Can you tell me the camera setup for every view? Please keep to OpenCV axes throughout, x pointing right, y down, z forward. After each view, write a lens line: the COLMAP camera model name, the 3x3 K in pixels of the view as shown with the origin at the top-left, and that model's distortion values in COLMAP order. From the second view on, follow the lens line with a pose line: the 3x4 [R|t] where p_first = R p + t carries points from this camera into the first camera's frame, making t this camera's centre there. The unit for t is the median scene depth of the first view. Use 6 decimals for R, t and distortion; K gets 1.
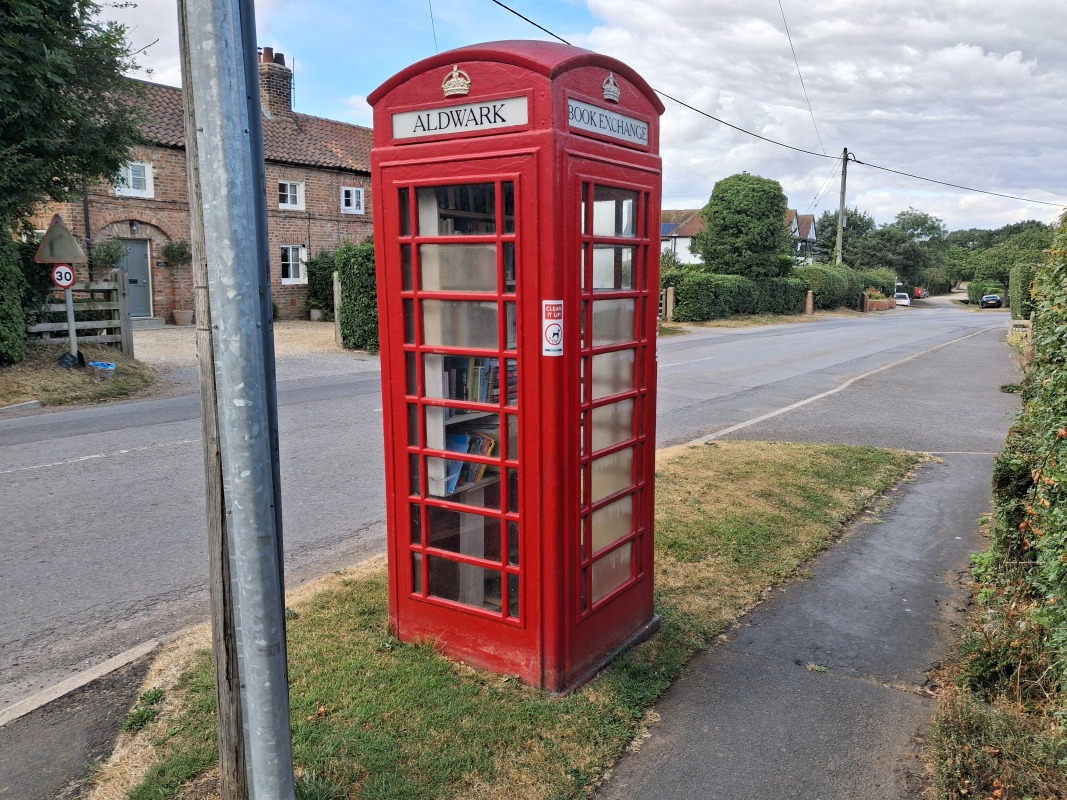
lens RADIAL K [[842.5, 0, 569.0], [0, 842.5, 394.4], [0, 0, 1]] dist [0.049667, -0.144044]
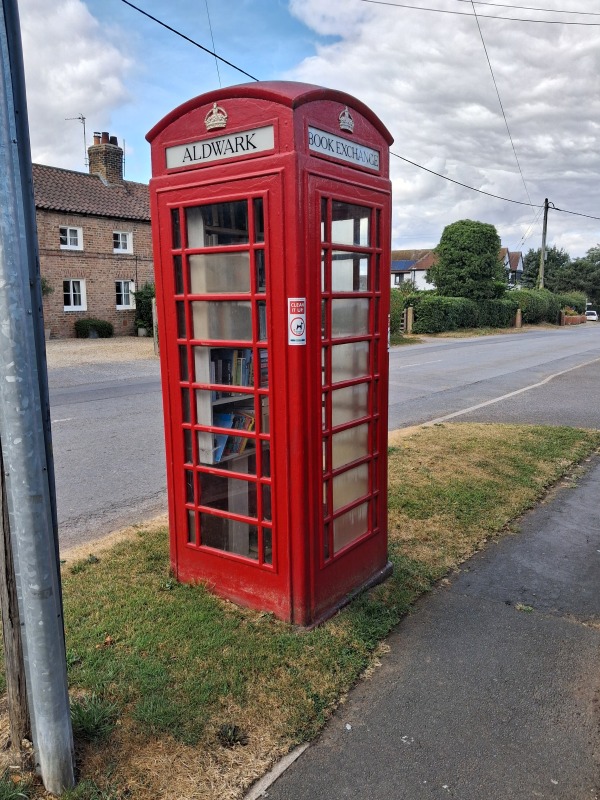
lens RADIAL K [[634.9, 0, 300.0], [0, 634.9, 400.0], [0, 0, 1]] dist [-0.005229, -0.008968]
pose [[0.998452, -0.006646, -0.055229, 0.029339], [0.007327, 0.999900, 0.012132, 0.018335], [0.055143, -0.012518, 0.998400, 0.097356]]
